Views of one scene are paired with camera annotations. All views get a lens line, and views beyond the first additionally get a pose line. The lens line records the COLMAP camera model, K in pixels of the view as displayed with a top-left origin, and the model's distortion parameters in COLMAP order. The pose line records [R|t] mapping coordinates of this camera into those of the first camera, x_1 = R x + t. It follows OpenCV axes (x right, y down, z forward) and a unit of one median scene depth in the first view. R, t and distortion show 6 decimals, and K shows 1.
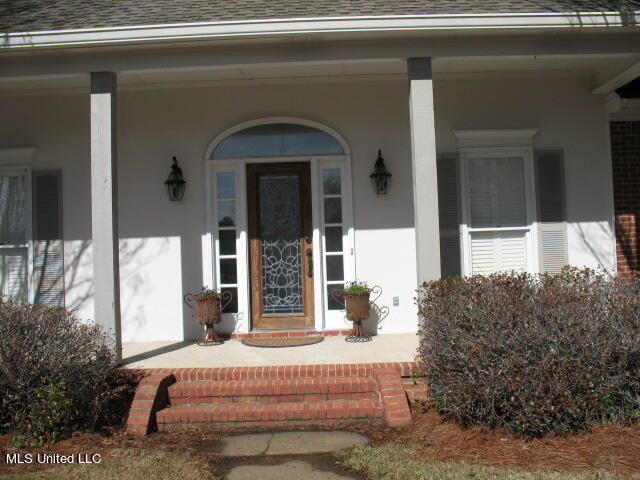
lens RADIAL K [[655.2, 0, 320.0], [0, 655.2, 240.0], [0, 0, 1]] dist [-0.207901, 0.244169]
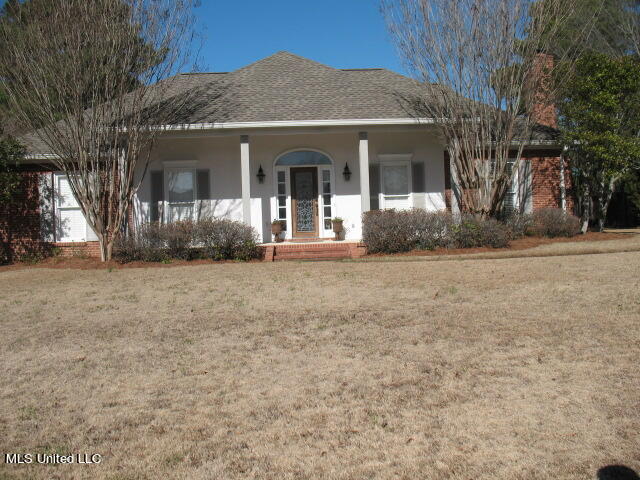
lens RADIAL K [[655.2, 0, 320.0], [0, 655.2, 240.0], [0, 0, 1]] dist [-0.207901, 0.244169]
pose [[0.996885, -0.001925, 0.078843, -0.194558], [-0.000627, 0.999477, 0.032326, 0.069162], [-0.078864, -0.032275, 0.996363, -1.386491]]
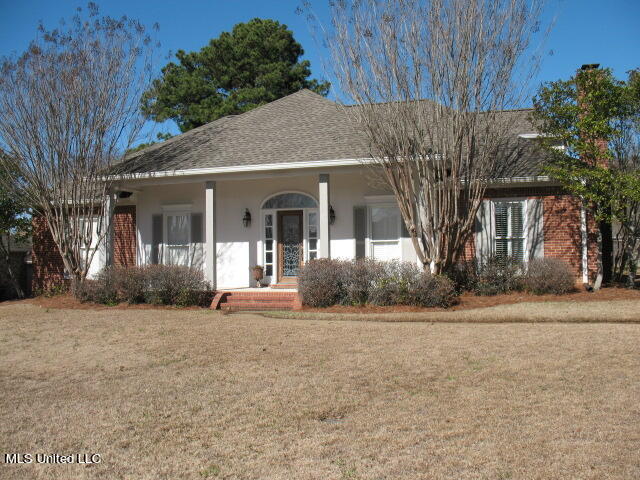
lens RADIAL K [[655.2, 0, 320.0], [0, 655.2, 240.0], [0, 0, 1]] dist [-0.207901, 0.244169]
pose [[0.953476, 0.013190, -0.301181, 0.736519], [-0.014625, 0.999890, -0.002509, -0.010908], [0.301115, 0.006797, 0.953564, -1.167673]]
